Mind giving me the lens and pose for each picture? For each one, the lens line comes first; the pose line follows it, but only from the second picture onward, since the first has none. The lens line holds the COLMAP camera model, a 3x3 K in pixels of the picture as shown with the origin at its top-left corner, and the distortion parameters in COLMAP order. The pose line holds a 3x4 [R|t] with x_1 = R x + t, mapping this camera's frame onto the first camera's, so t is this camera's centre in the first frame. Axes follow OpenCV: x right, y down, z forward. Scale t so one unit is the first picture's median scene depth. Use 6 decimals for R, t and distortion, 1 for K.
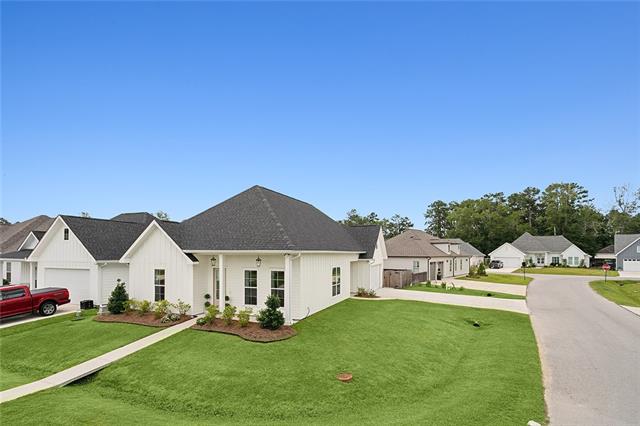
lens RADIAL K [[306.5, 0, 320.0], [0, 306.5, 213.0], [0, 0, 1]] dist [0.000226, 0.000002]
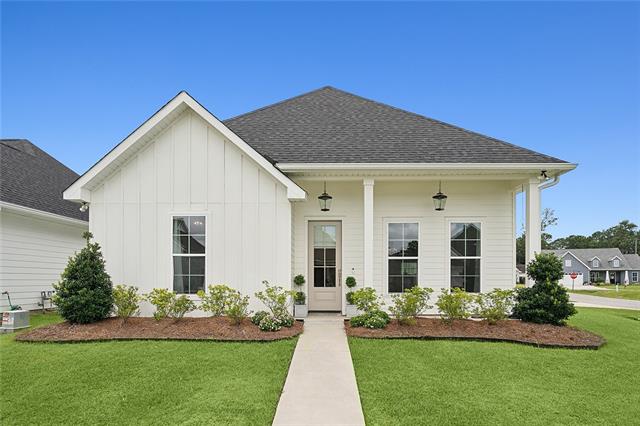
lens RADIAL K [[399.9, 0, 320.0], [0, 399.9, 213.0], [0, 0, 1]] dist [-0.000400, -0.000098]
pose [[0.948793, 0.044370, 0.312767, -0.541608], [-0.032383, 0.998532, -0.043418, 0.204171], [-0.314234, 0.031066, 0.948837, 0.447548]]
